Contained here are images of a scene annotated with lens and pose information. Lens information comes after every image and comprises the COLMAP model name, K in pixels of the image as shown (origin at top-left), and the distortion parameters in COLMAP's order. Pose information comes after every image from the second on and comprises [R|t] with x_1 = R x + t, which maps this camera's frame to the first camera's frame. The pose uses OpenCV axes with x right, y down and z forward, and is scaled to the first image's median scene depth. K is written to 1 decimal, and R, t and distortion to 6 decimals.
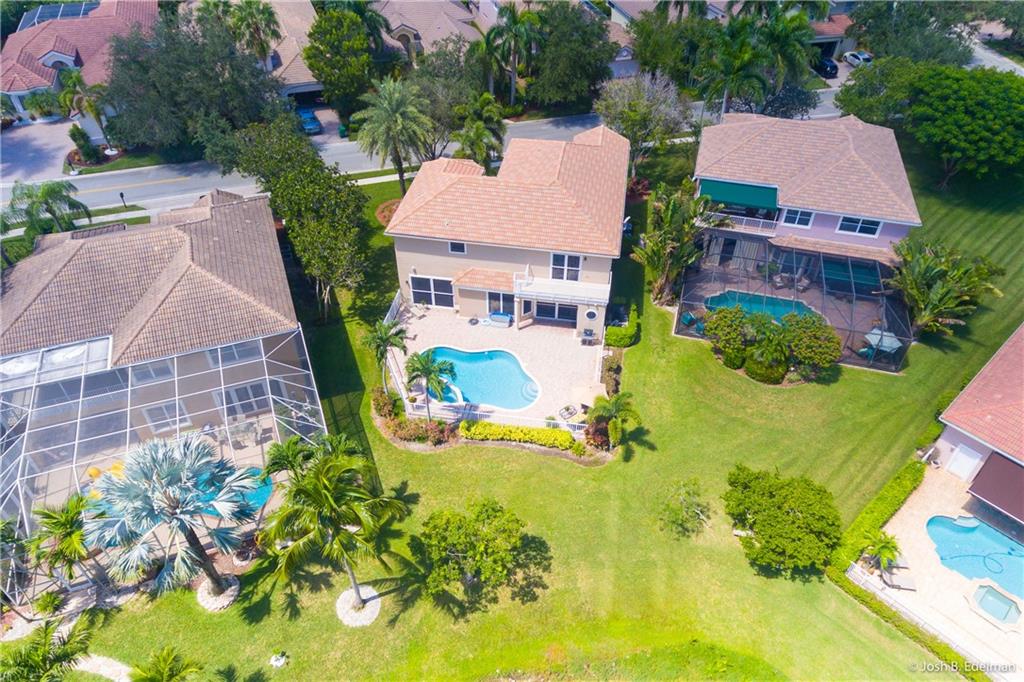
lens RADIAL K [[719.6, 0, 512.0], [0, 719.6, 341.0], [0, 0, 1]] dist [0.030646, 0.000072]
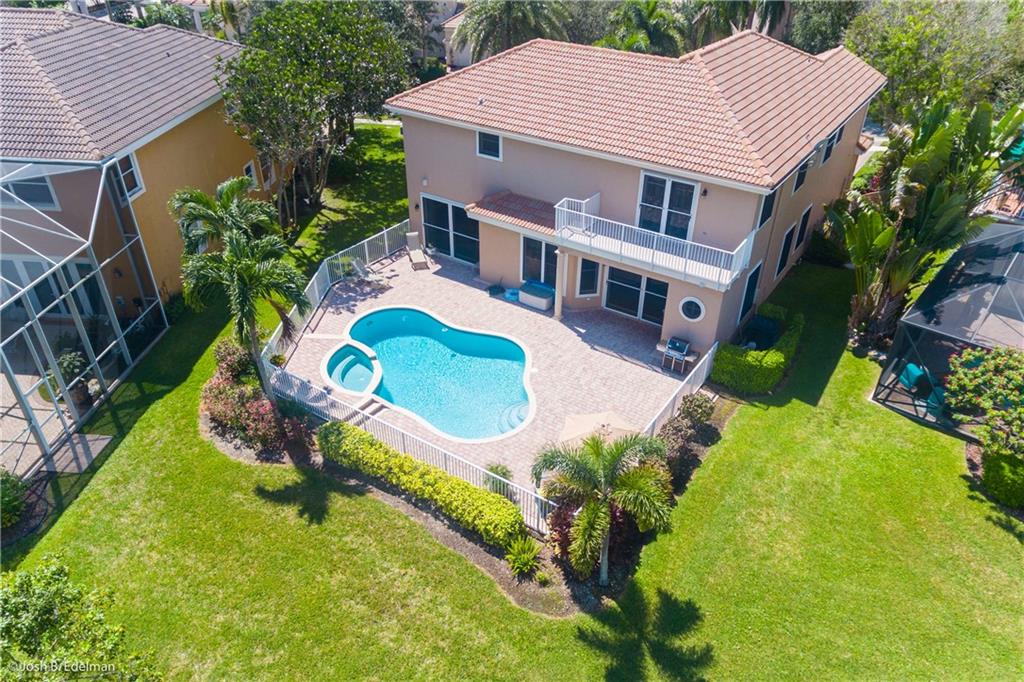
lens RADIAL K [[719.6, 0, 512.0], [0, 719.6, 341.0], [0, 0, 1]] dist [0.030646, 0.000072]
pose [[0.906209, 0.238339, -0.349256, 0.173076], [-0.286979, 0.953308, -0.094063, 0.063387], [0.310529, 0.185470, 0.932294, 0.512520]]
